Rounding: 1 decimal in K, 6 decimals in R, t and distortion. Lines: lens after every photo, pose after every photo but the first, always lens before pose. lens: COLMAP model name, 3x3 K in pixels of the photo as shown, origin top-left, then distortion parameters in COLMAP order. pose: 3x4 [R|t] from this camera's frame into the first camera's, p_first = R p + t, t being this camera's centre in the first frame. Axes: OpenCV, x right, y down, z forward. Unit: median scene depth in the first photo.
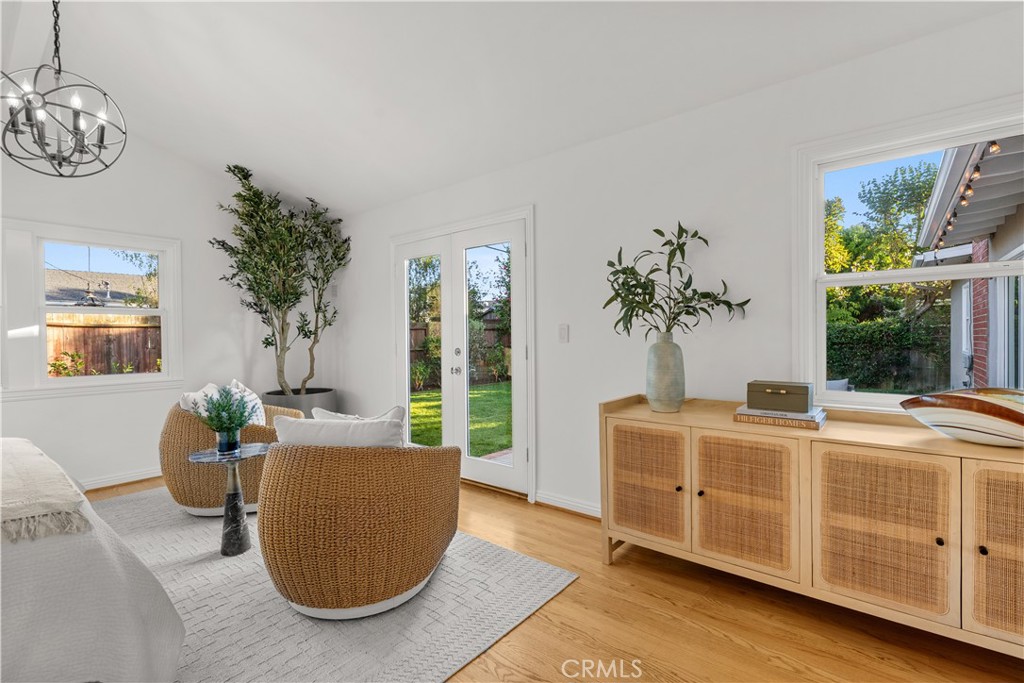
lens RADIAL K [[460.7, 0, 512.0], [0, 460.7, 341.5], [0, 0, 1]] dist [-0.022953, 0.000186]
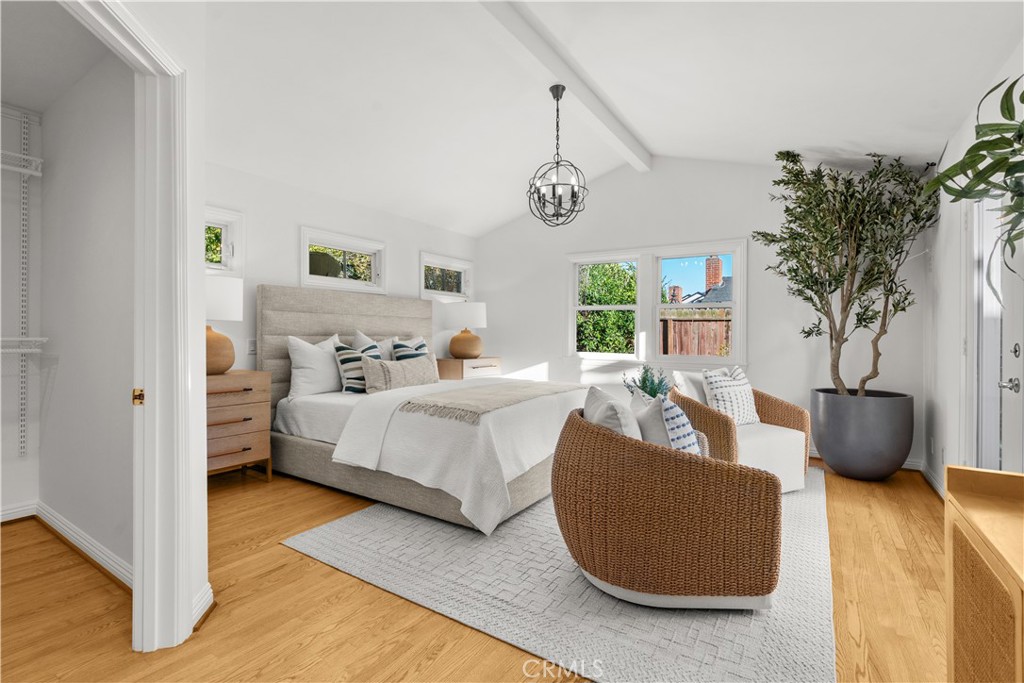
lens RADIAL K [[470.1, 0, 513.7], [0, 470.1, 334.8], [0, 0, 1]] dist [-0.000373, 0.000707]
pose [[0.110970, 0.008188, -0.993790, 0.326198], [-0.016608, 0.999842, 0.006383, 0.010583], [0.993685, 0.015796, 0.111088, 0.306123]]
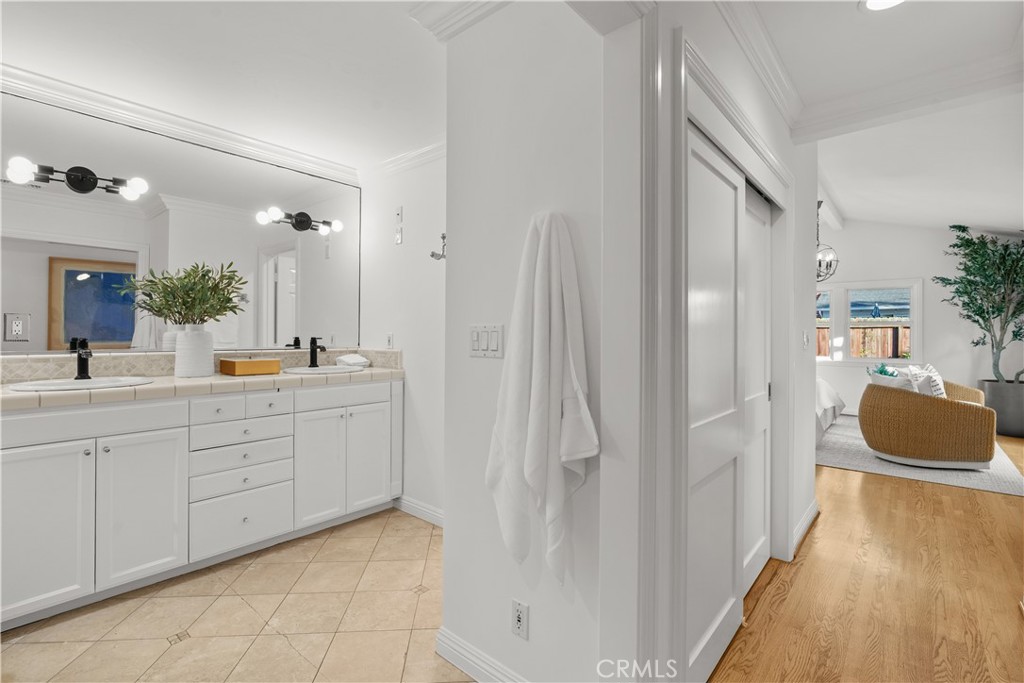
lens RADIAL K [[470.1, 0, 513.7], [0, 470.1, 334.8], [0, 0, 1]] dist [-0.000373, 0.000707]
pose [[-0.025449, 0.004763, -0.999665, 0.941980], [-0.013854, 0.999891, 0.005117, -0.011044], [0.999580, 0.013979, -0.025380, -0.391323]]
